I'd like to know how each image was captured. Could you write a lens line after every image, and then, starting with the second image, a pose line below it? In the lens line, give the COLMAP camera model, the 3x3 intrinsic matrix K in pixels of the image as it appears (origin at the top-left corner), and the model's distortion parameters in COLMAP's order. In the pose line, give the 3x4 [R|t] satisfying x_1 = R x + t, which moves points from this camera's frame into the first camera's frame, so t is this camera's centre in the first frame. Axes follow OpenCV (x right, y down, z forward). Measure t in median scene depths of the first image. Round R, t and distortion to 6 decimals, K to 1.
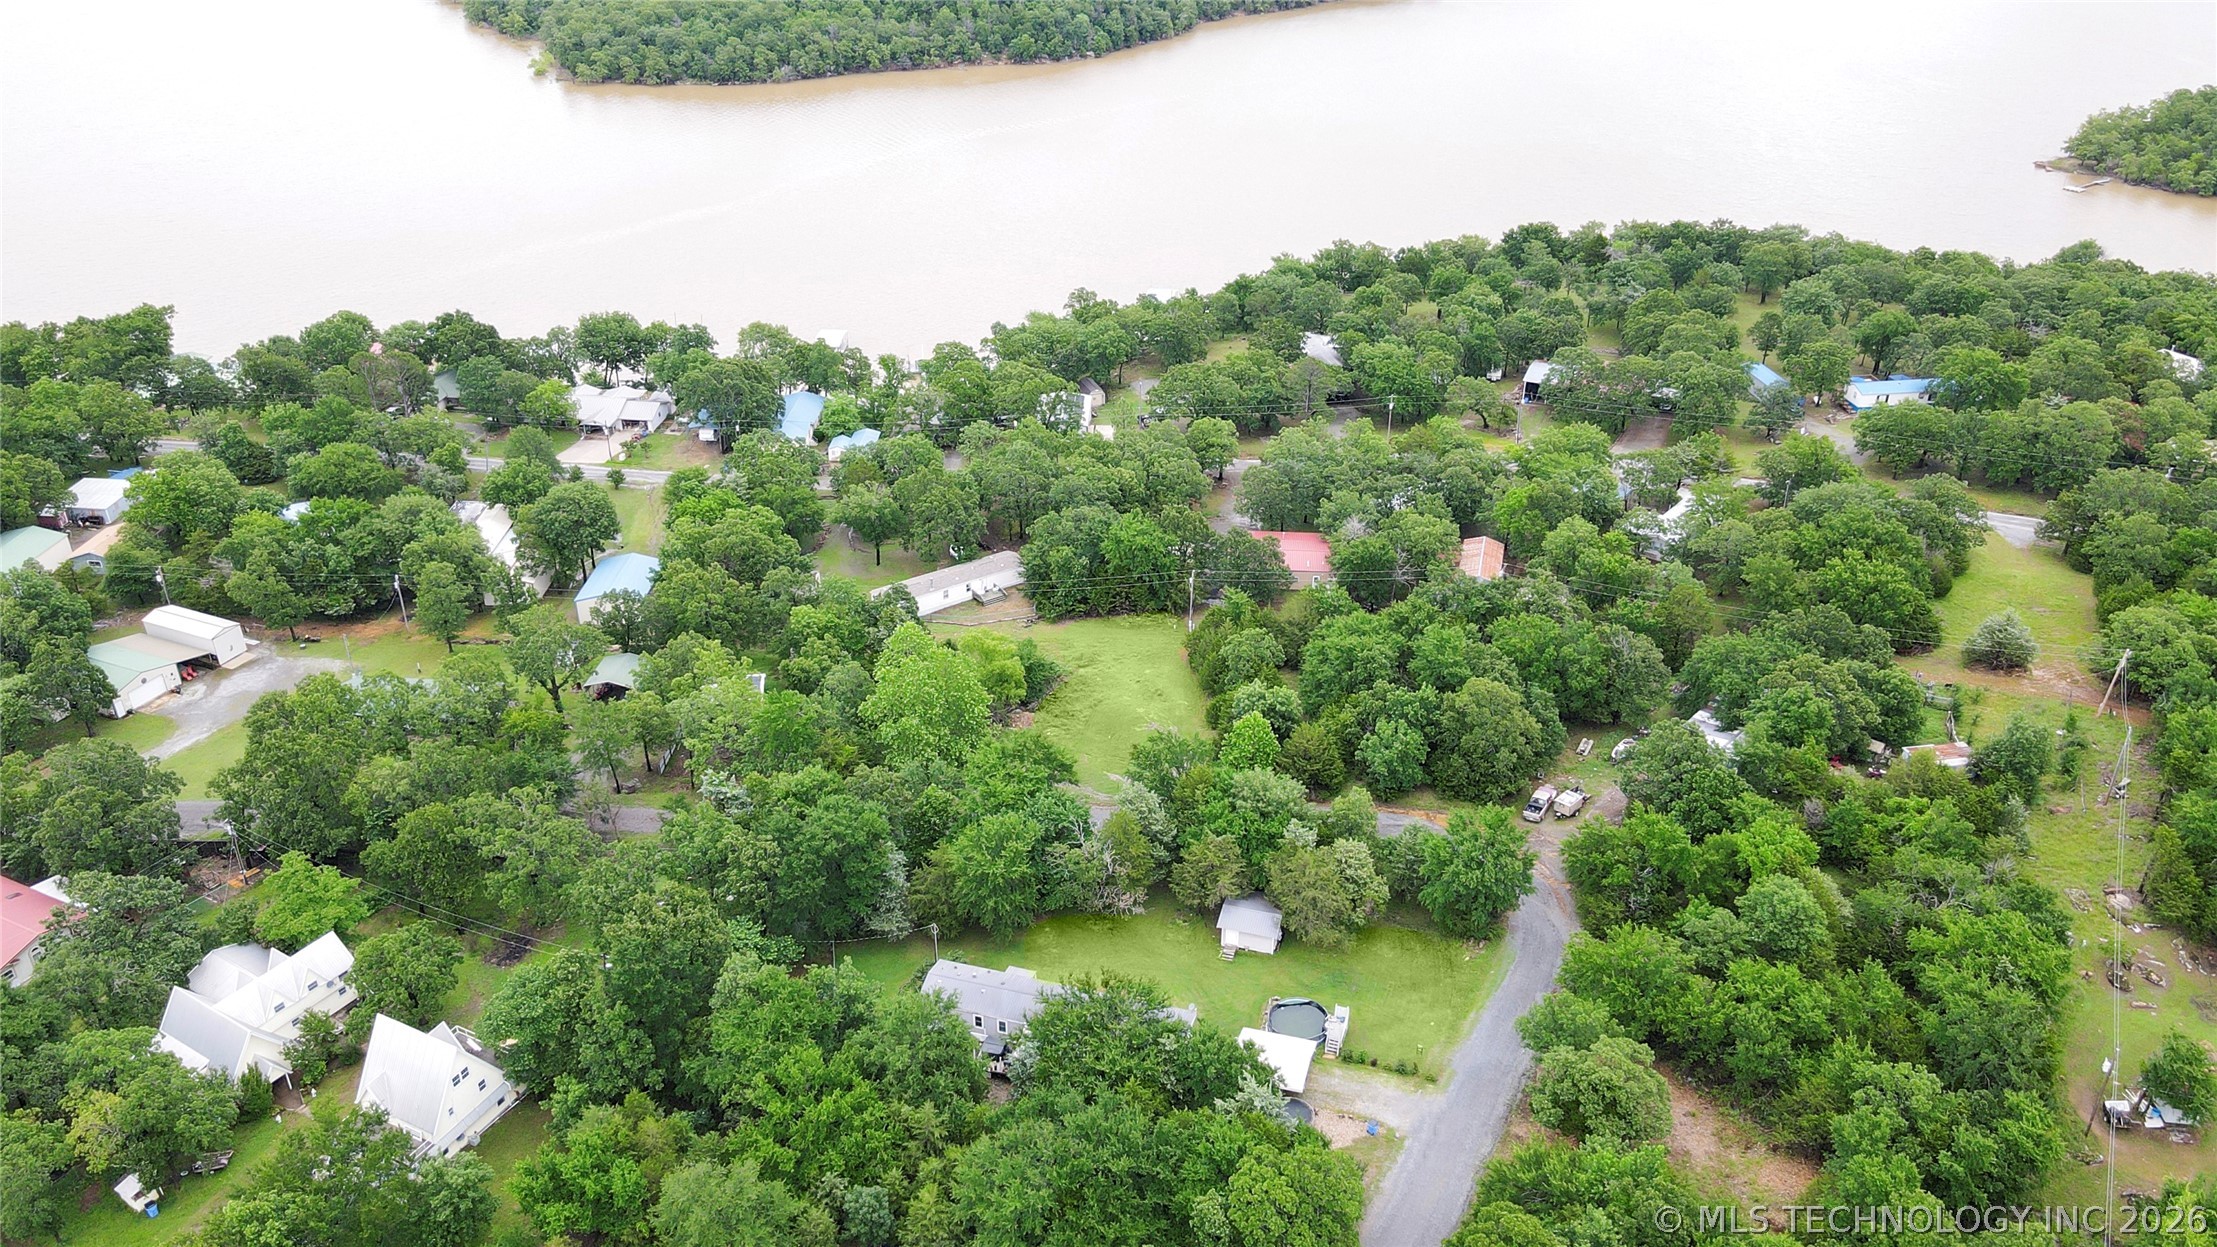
lens RADIAL K [[1635.8, 0, 1102.6], [0, 1635.8, 614.4], [0, 0, 1]] dist [-0.016317, 0.059751]
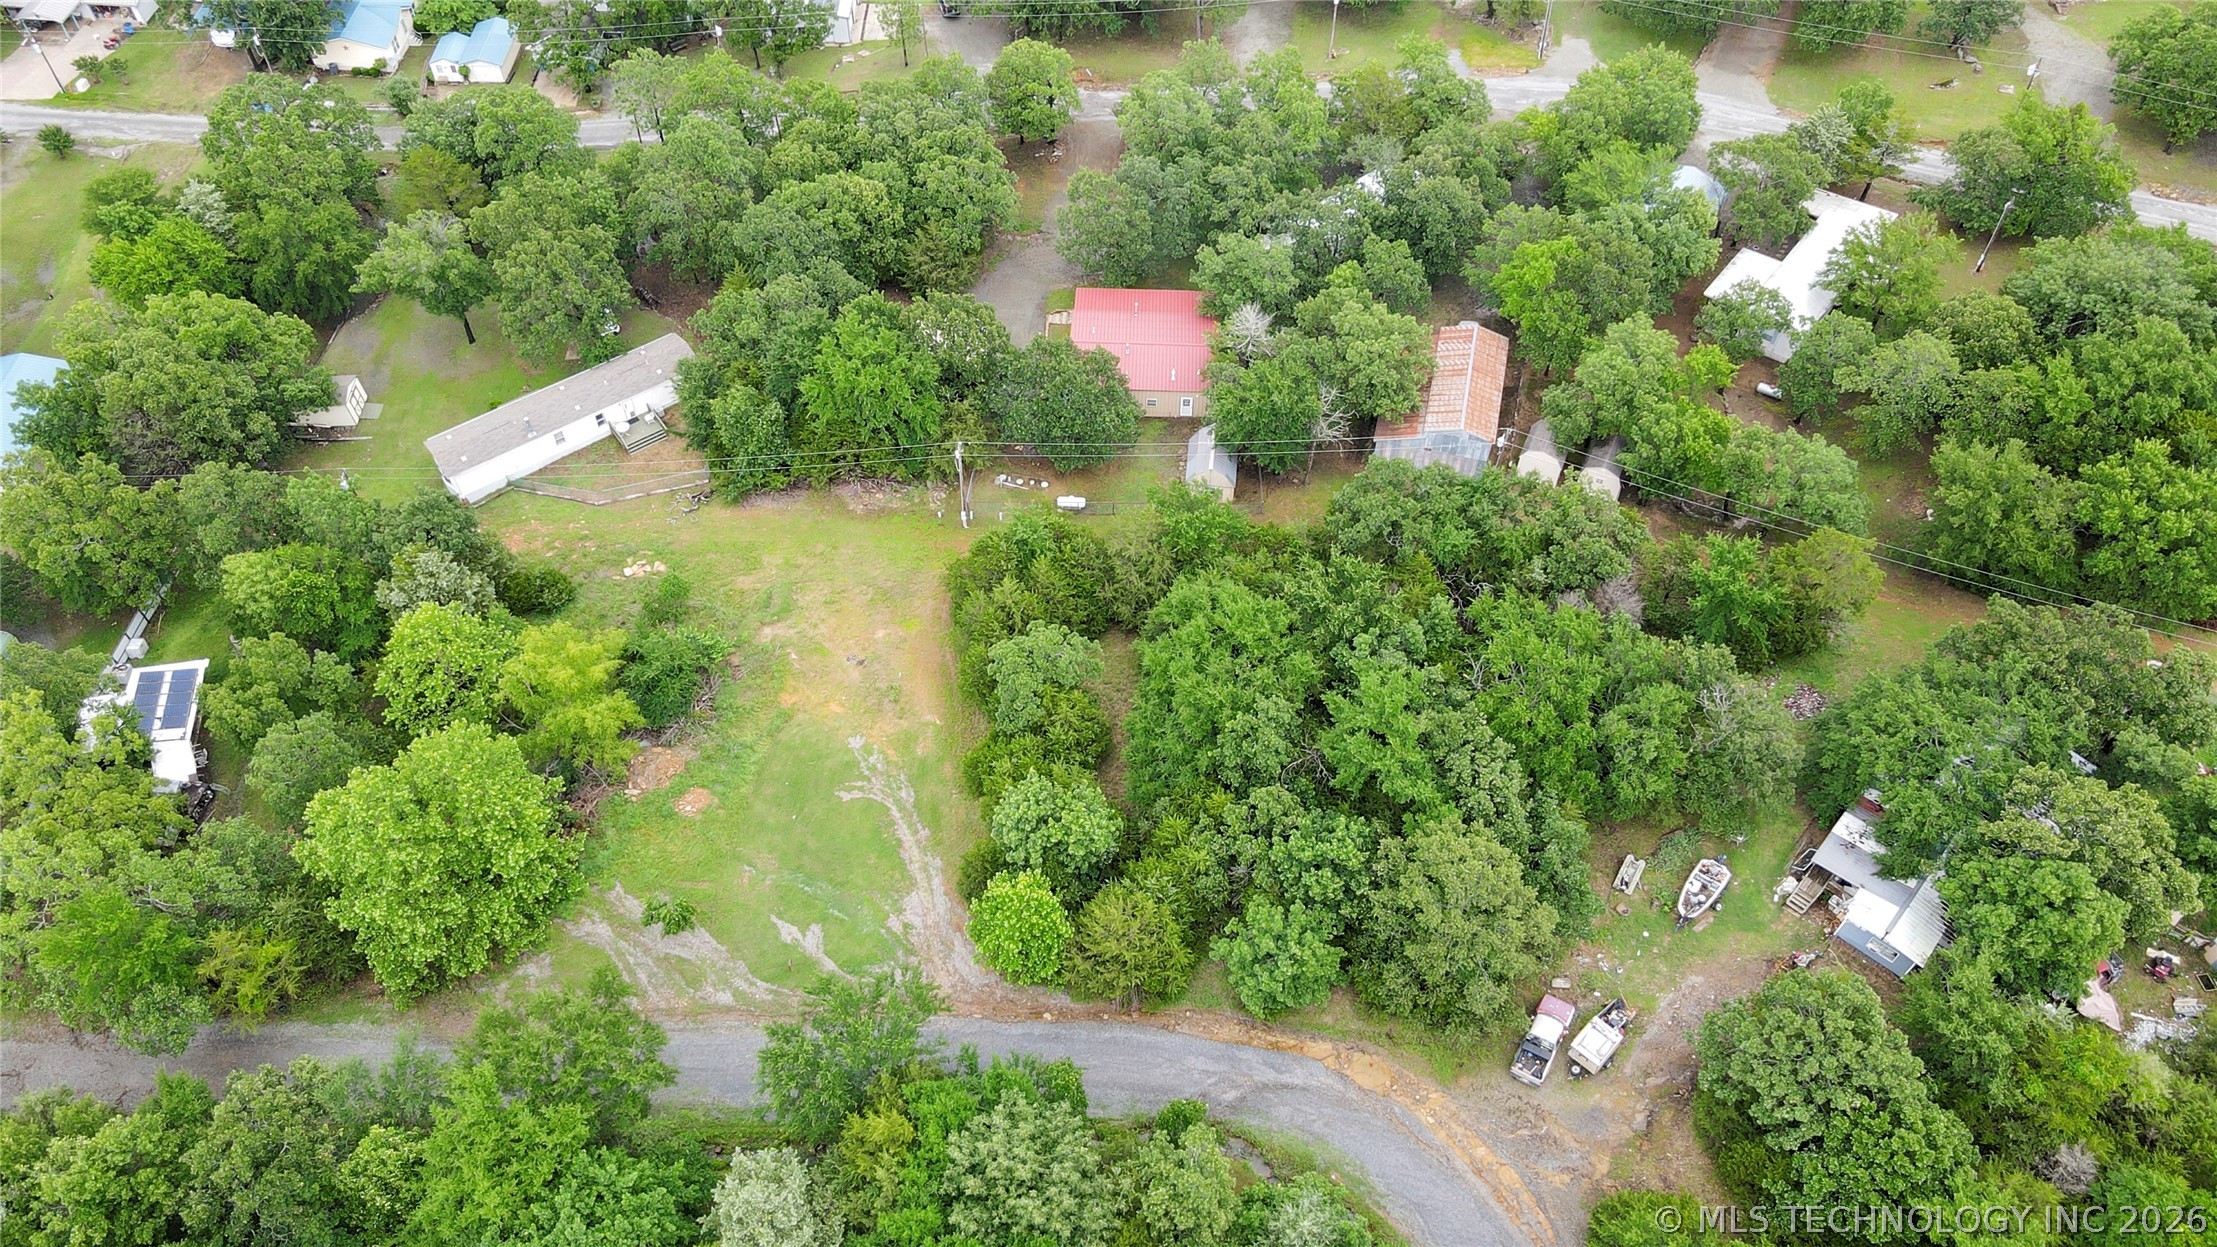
lens RADIAL K [[1635.3, 0, 1112.0], [0, 1635.3, 611.8], [0, 0, 1]] dist [0.011450, 0.006494]
pose [[0.999470, -0.022939, 0.023112, 0.090511], [0.012573, 0.926561, 0.375934, -0.177796], [-0.030038, -0.375444, 0.926358, 0.436697]]
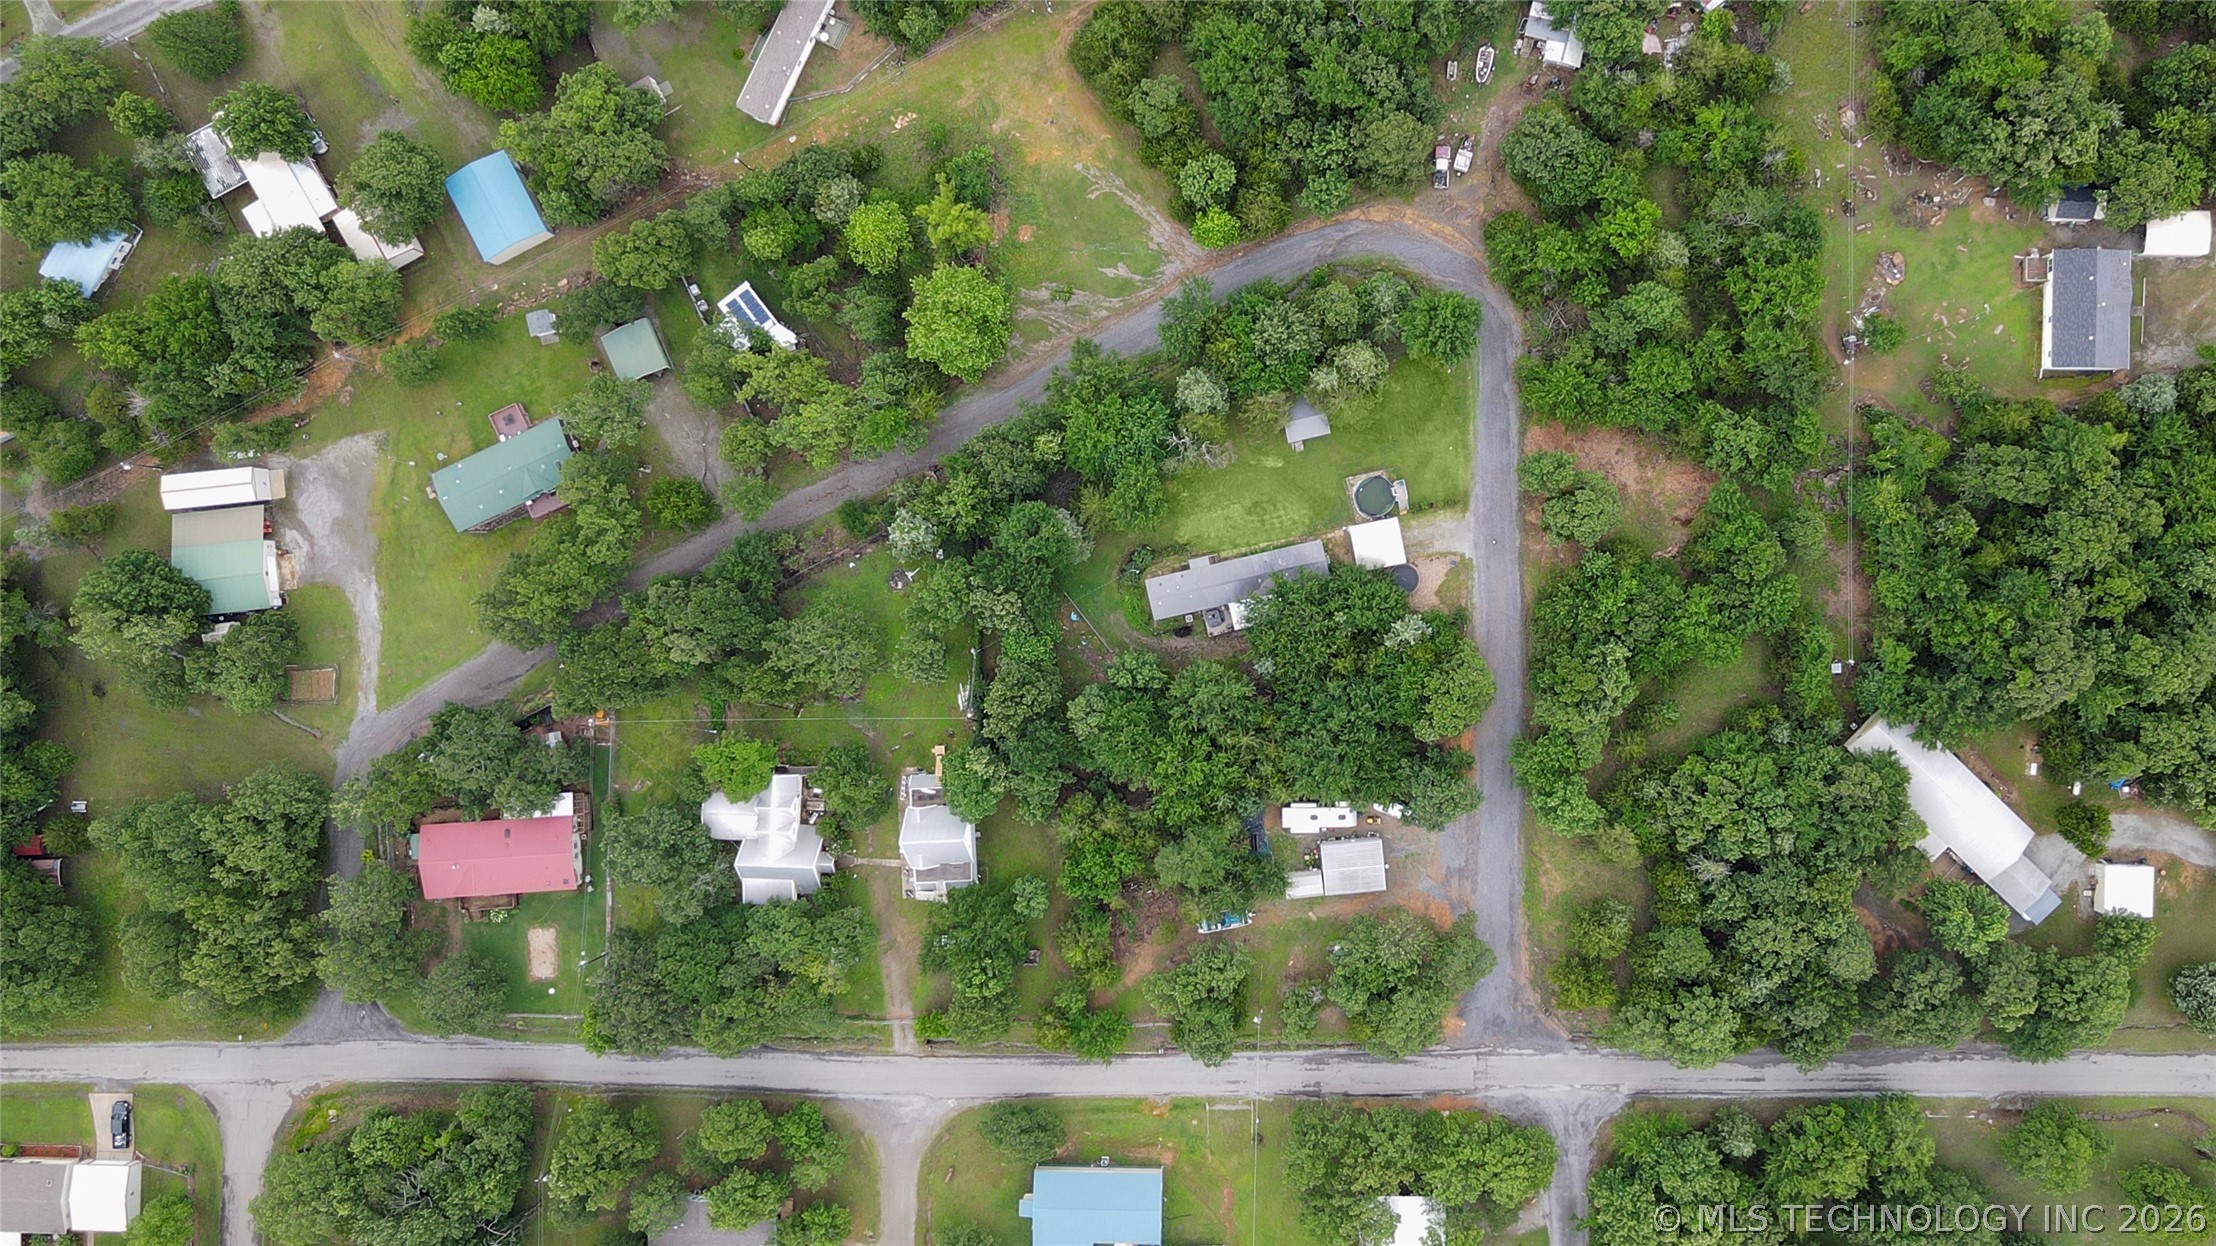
lens RADIAL K [[1905.0, 0, 1263.0], [0, 1905.0, 594.1], [0, 0, 1]] dist [-0.015381, -0.009627]
pose [[0.871274, -0.490588, -0.014308, 0.007804], [0.249134, 0.416964, 0.874113, -0.832810], [-0.422863, -0.765156, 0.485513, 0.082655]]
